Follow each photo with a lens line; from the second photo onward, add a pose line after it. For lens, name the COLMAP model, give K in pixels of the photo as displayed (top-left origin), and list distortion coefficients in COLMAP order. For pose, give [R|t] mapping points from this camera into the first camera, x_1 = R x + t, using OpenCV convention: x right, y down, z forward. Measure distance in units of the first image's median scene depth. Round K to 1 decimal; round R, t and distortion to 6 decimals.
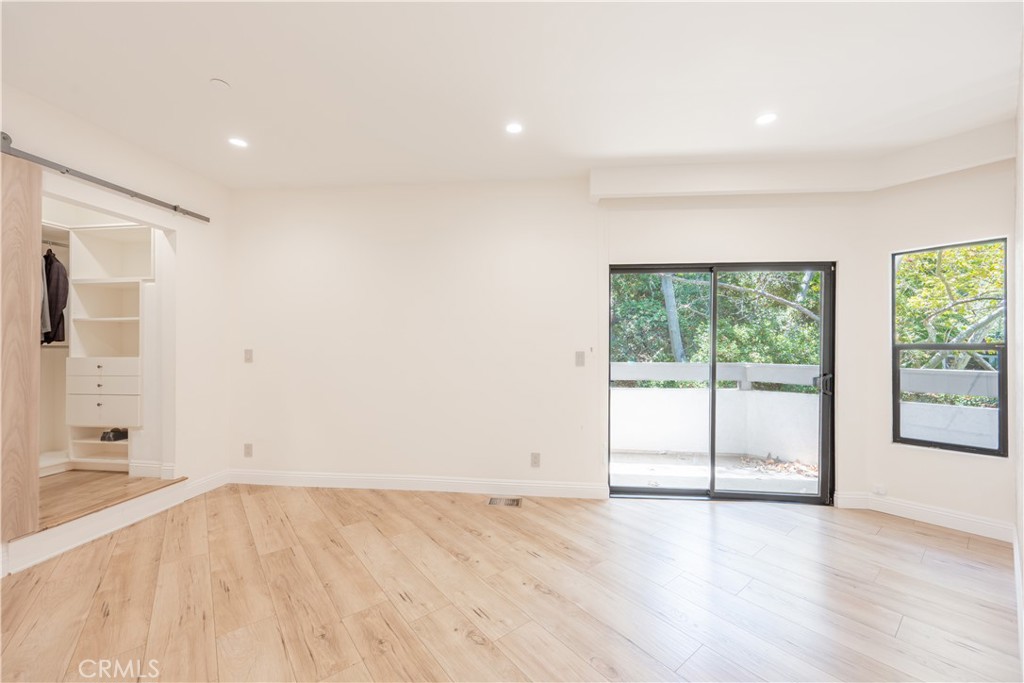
lens RADIAL K [[398.4, 0, 509.6], [0, 398.4, 343.5], [0, 0, 1]] dist [-0.003481, -0.000003]
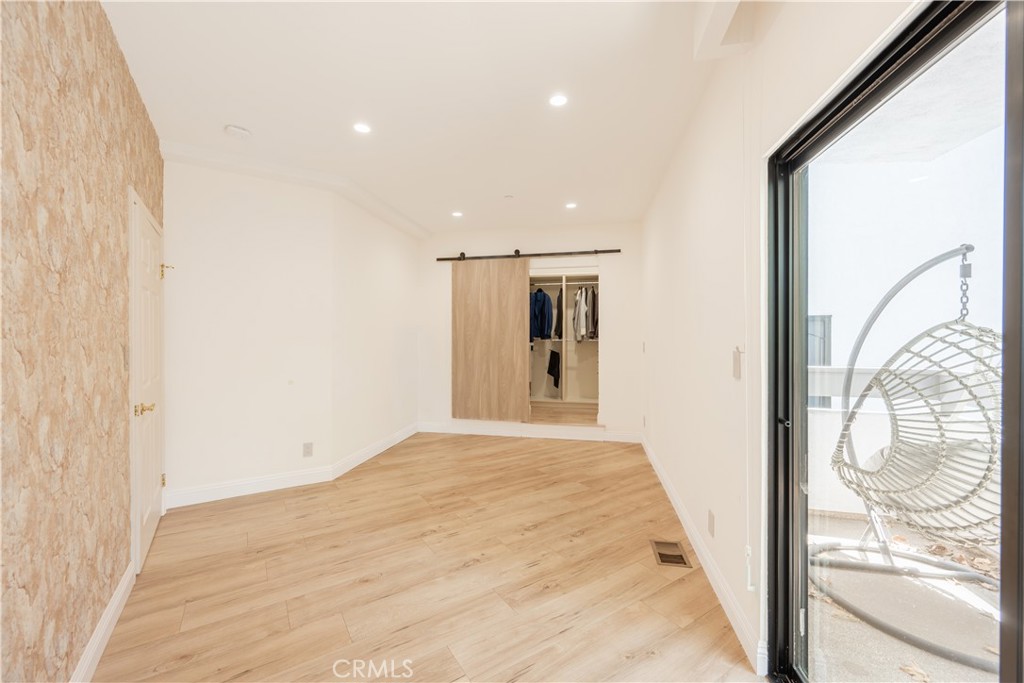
lens RADIAL K [[398.4, 0, 506.2], [0, 398.4, 344.3], [0, 0, 1]] dist [-0.003481, -0.000003]
pose [[-0.095006, 0.015543, -0.995355, 0.962291], [0.006878, 0.999864, 0.014957, -0.001525], [0.995453, -0.005425, -0.095100, 0.997913]]
